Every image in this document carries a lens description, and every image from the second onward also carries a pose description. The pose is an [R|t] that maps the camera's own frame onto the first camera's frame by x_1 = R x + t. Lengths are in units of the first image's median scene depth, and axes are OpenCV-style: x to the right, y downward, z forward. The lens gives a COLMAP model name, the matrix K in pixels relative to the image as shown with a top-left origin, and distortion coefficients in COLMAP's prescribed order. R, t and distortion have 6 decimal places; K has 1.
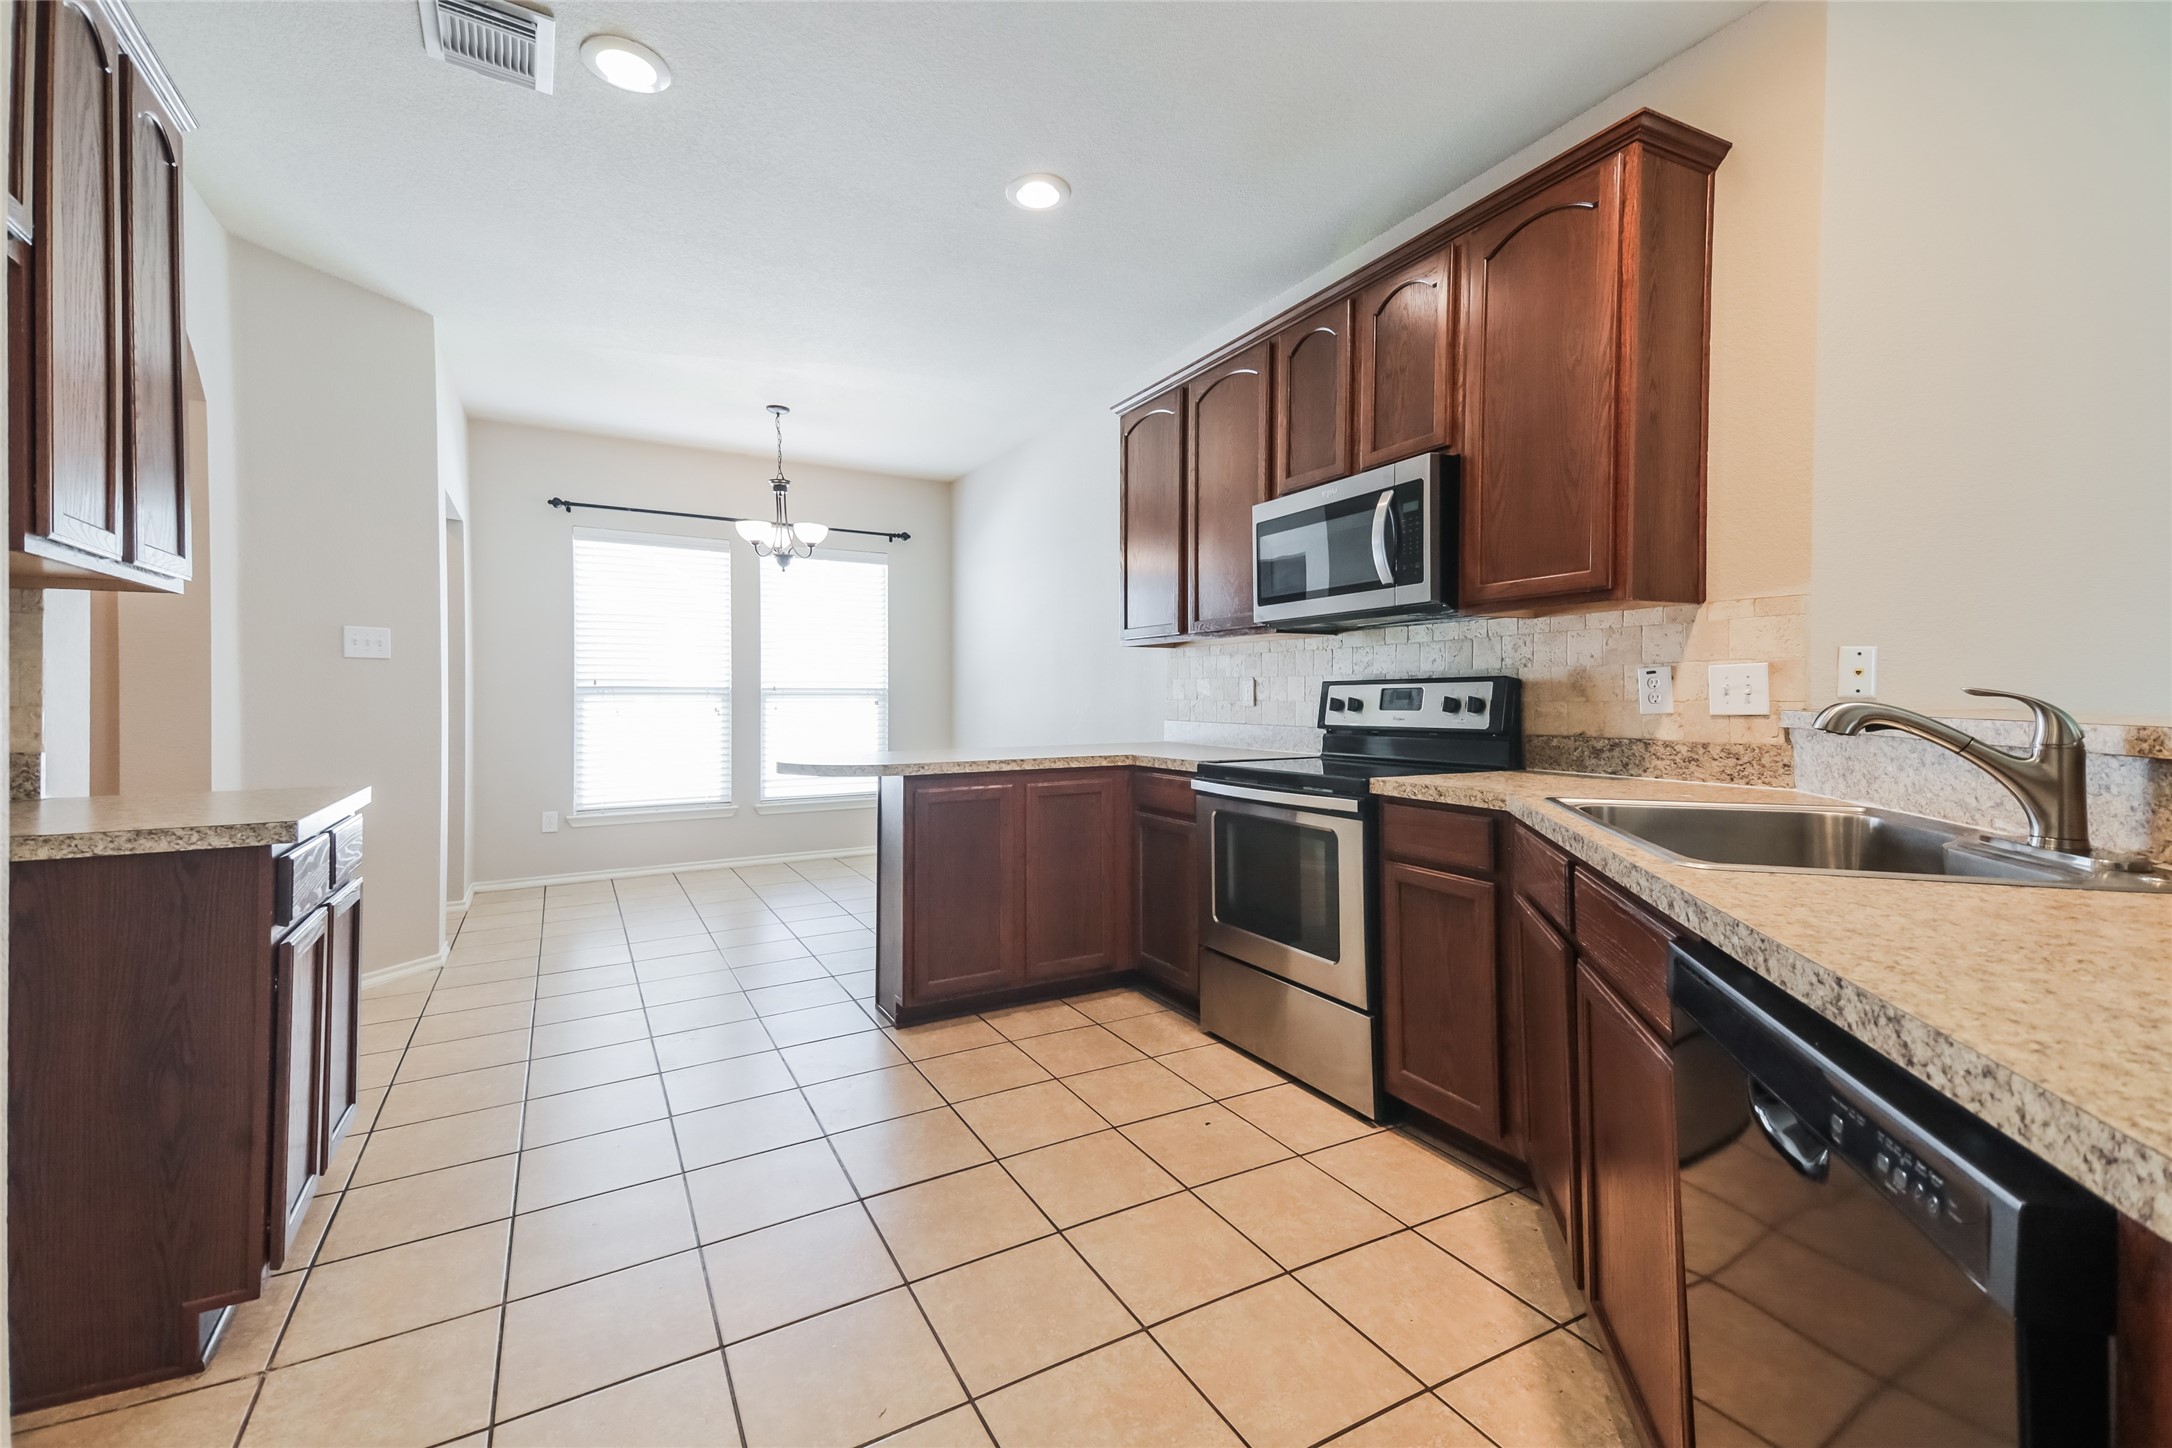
lens RADIAL K [[932.8, 0, 1068.4], [0, 932.8, 688.2], [0, 0, 1]] dist [0.125402, -0.045148]
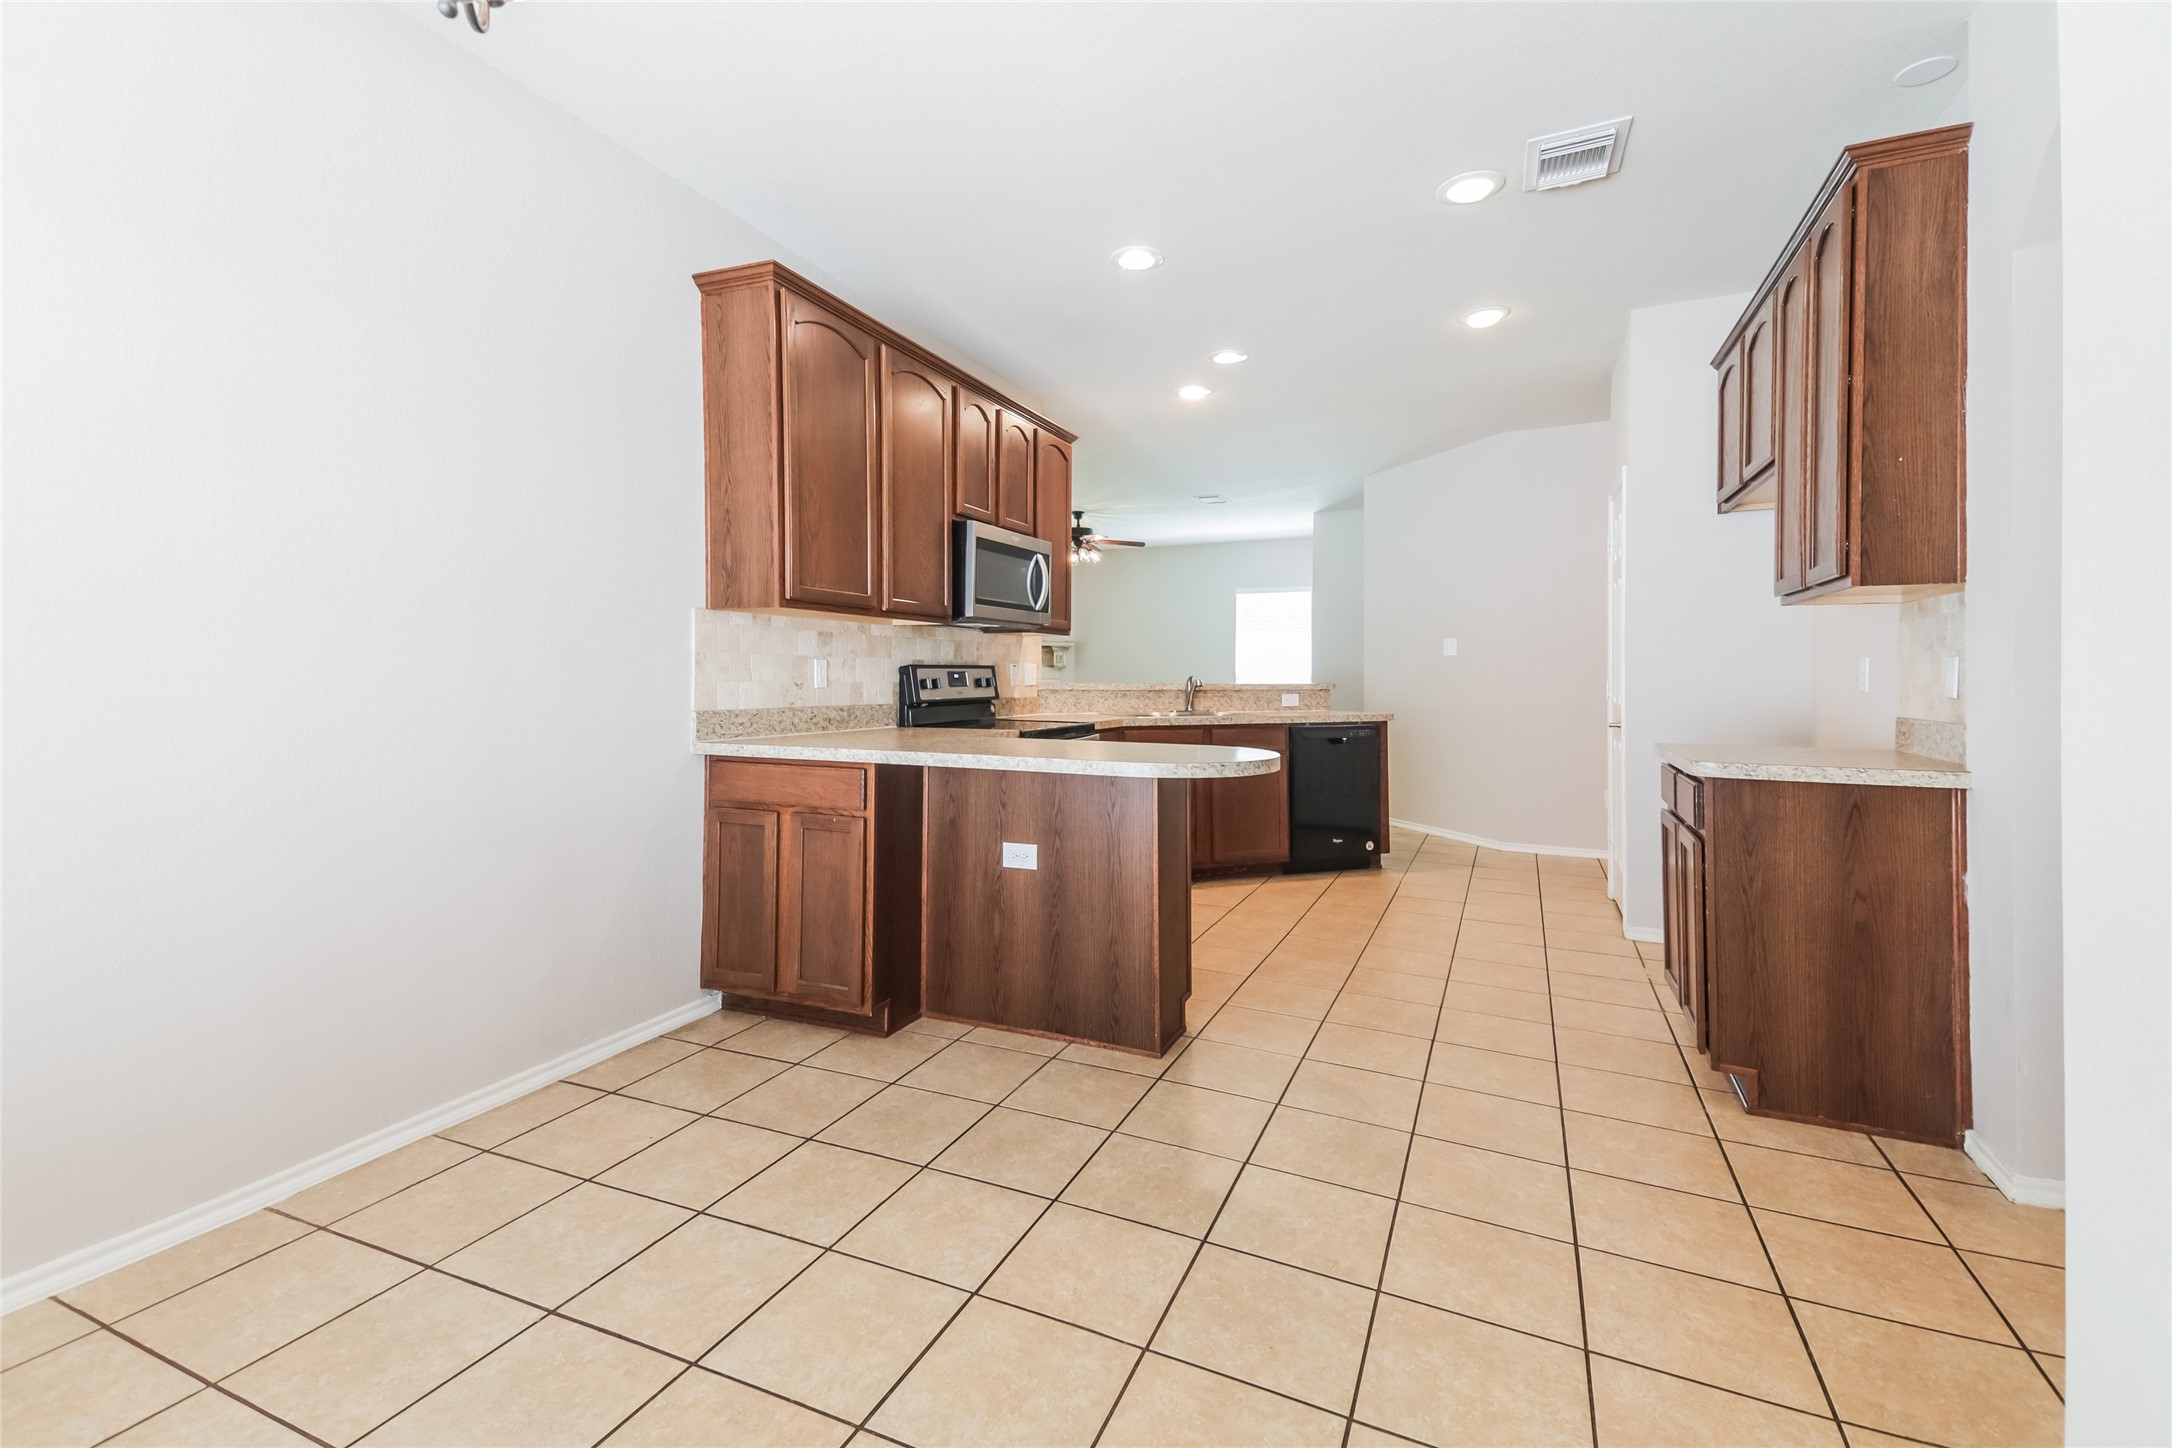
lens RADIAL K [[932.8, 0, 1068.4], [0, 932.8, 688.2], [0, 0, 1]] dist [0.125402, -0.045148]
pose [[-0.610590, -0.012891, 0.791842, -1.028314], [-0.010671, 0.999911, 0.008050, 0.013936], [-0.791875, -0.003535, -0.610673, 2.031906]]
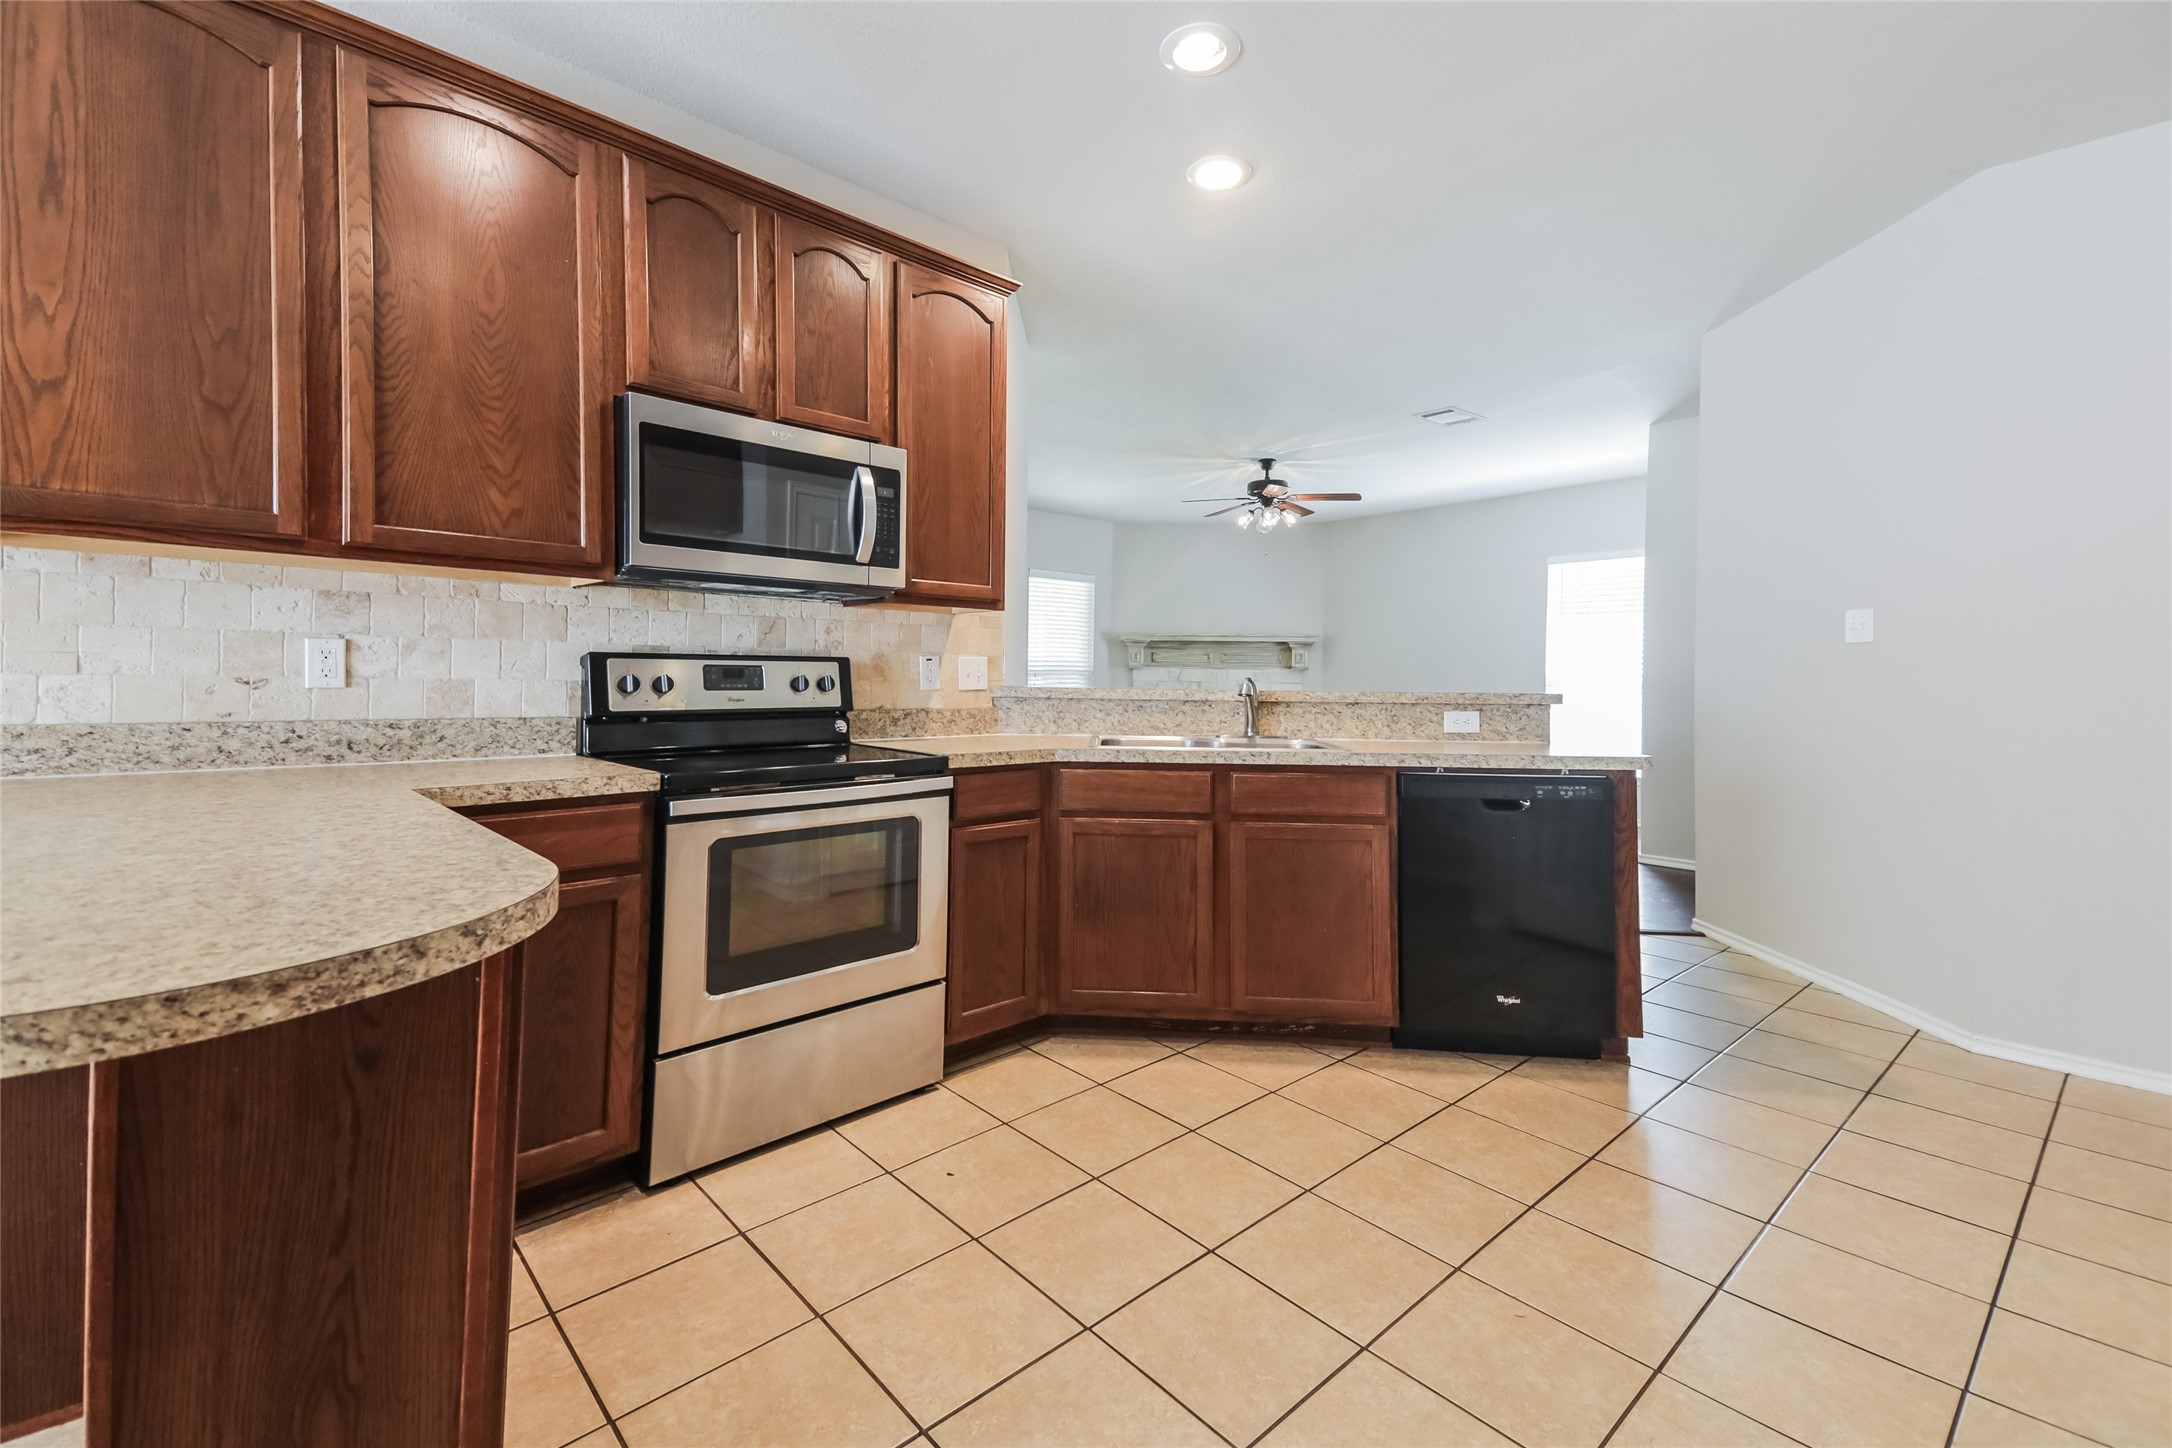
lens RADIAL K [[932.8, 0, 1068.4], [0, 932.8, 688.2], [0, 0, 1]] dist [0.125402, -0.045148]
pose [[-0.251149, -0.011250, 0.967883, -0.683692], [-0.019562, 0.999787, 0.006545, 0.010833], [-0.967751, -0.017290, -0.251316, 1.076104]]
